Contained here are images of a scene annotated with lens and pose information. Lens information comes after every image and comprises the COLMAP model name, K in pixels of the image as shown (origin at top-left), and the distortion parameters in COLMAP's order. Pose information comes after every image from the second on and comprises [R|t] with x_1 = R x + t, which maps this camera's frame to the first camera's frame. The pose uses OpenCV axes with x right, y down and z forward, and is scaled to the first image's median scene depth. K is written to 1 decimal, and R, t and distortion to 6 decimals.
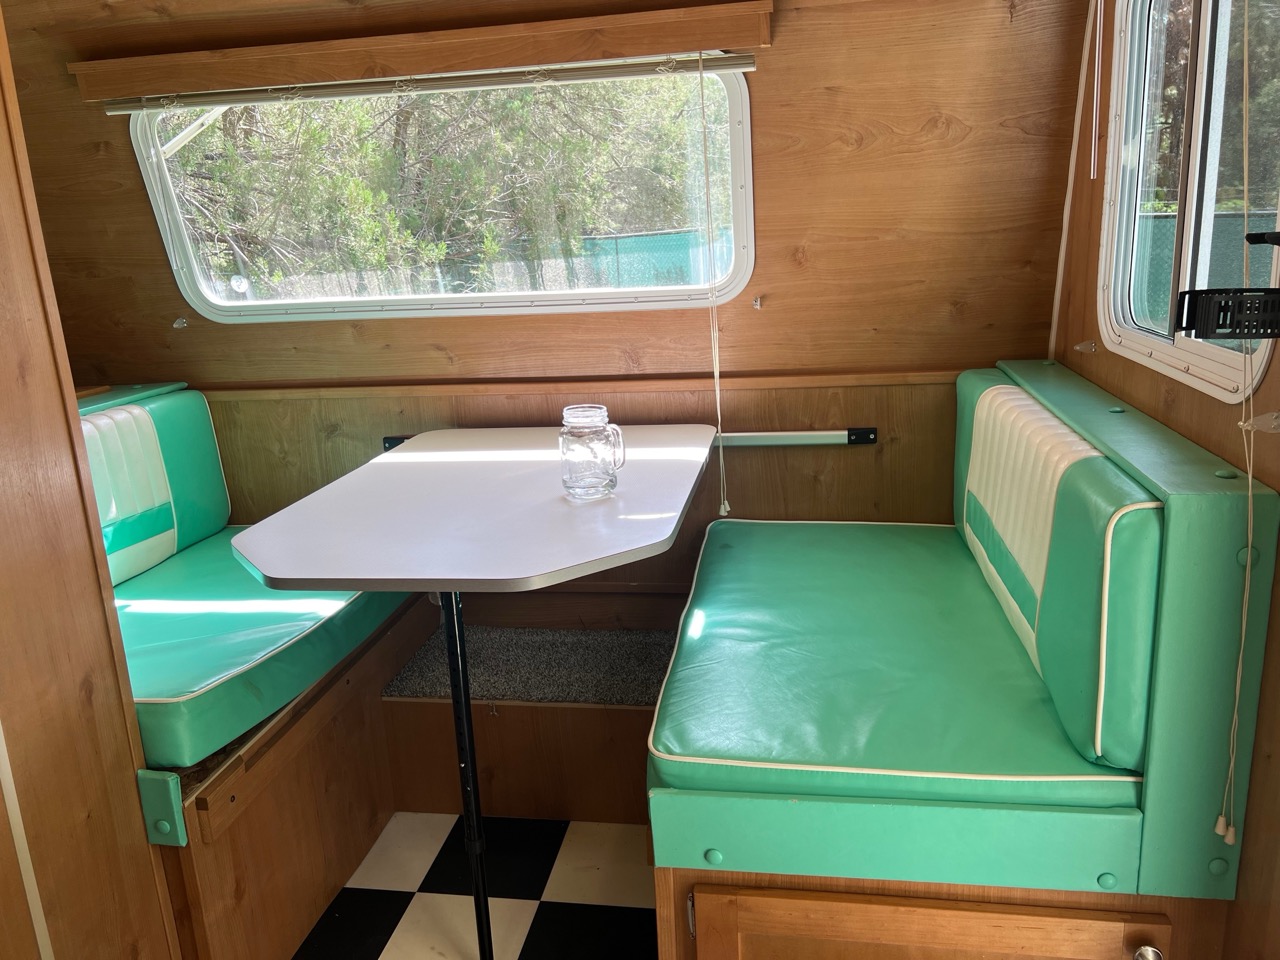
lens RADIAL K [[958.1, 0, 640.0], [0, 958.1, 480.0], [0, 0, 1]] dist [0.047062, -0.060059]
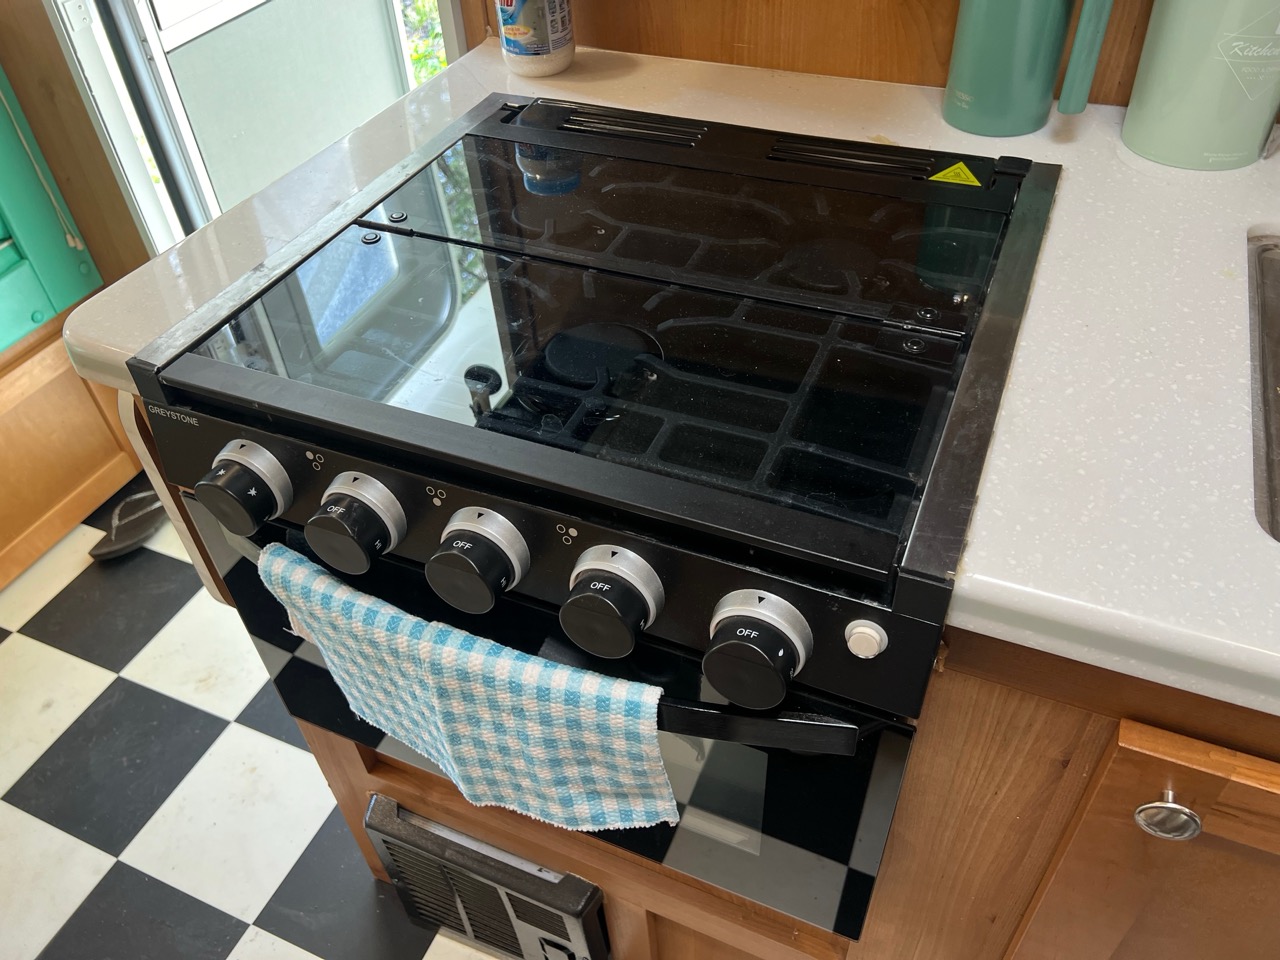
lens RADIAL K [[958.1, 0, 640.0], [0, 958.1, 480.0], [0, 0, 1]] dist [0.047062, -0.060059]
pose [[0.241514, -0.633545, 0.735045, -0.542070], [0.271152, 0.771356, 0.575749, 0.010577], [-0.931744, 0.060257, 0.358081, -0.366802]]
